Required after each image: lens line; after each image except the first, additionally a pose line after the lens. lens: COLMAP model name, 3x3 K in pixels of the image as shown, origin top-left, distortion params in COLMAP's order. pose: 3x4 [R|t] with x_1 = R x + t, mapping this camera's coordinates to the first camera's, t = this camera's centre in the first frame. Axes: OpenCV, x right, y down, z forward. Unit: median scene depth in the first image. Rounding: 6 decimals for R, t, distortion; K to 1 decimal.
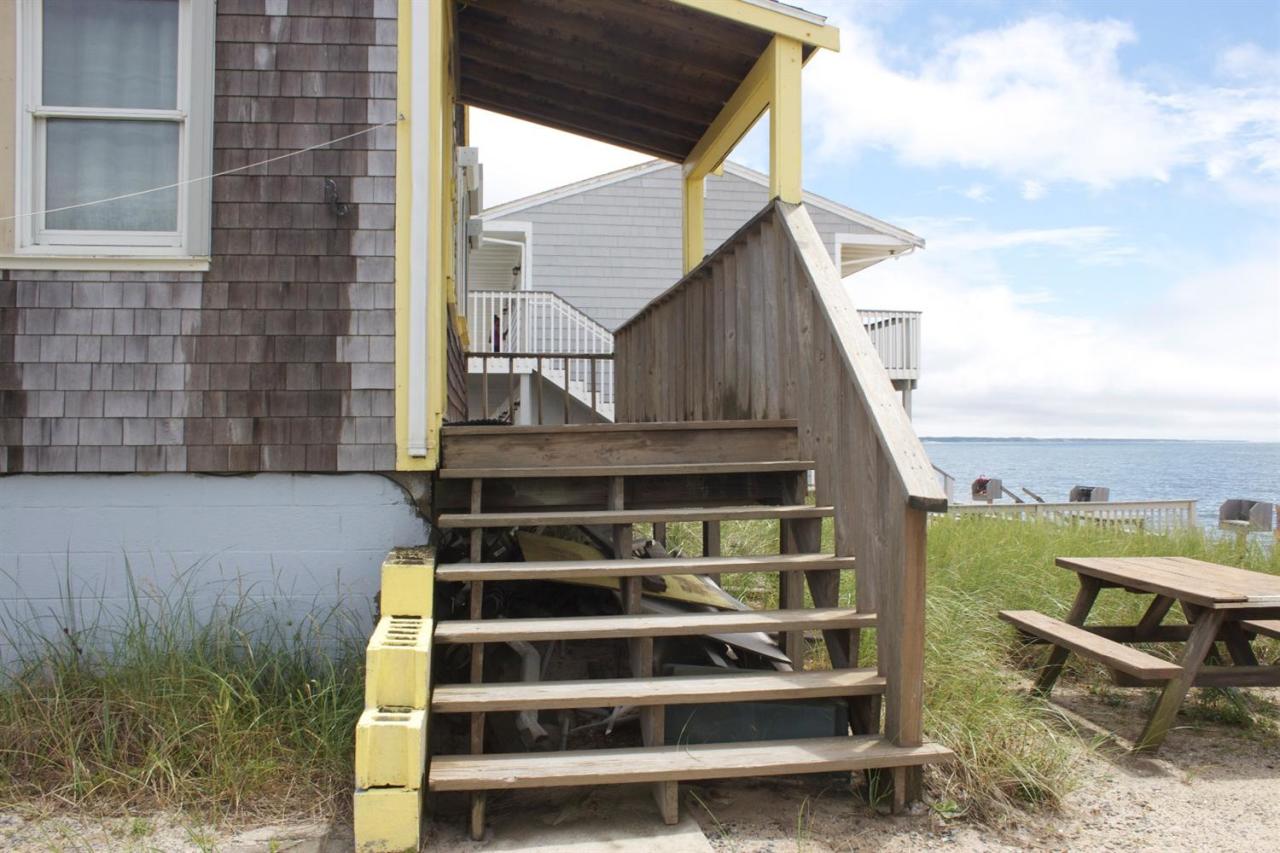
lens RADIAL K [[1089.6, 0, 644.7], [0, 1089.6, 424.1], [0, 0, 1]] dist [-0.160423, 0.141408]
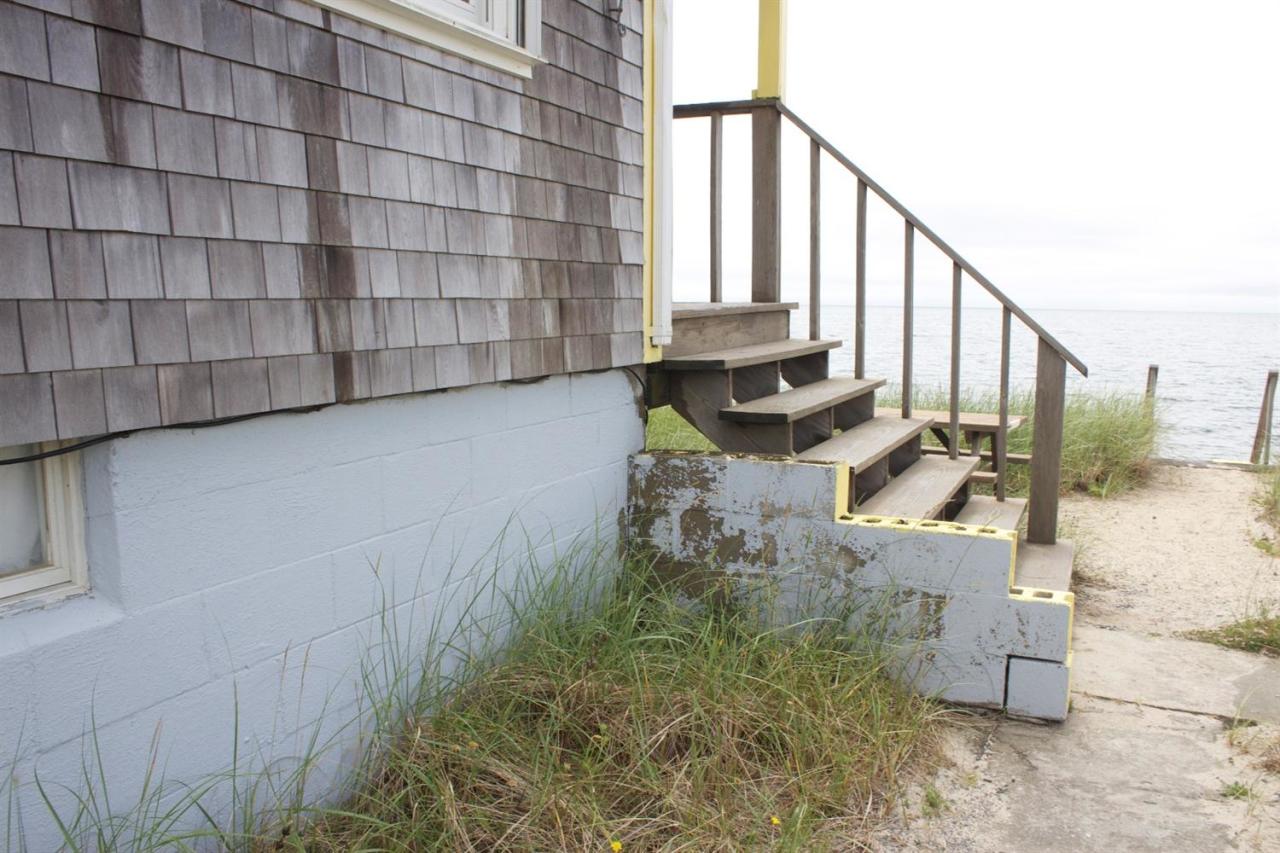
lens RADIAL K [[1089.6, 0, 639.7], [0, 1089.6, 429.4], [0, 0, 1]] dist [-0.160423, 0.141408]
pose [[0.542380, -0.095064, 0.834737, -0.962641], [-0.005391, 0.993163, 0.116610, -0.004544], [-0.840116, -0.067747, 0.538159, 0.568855]]
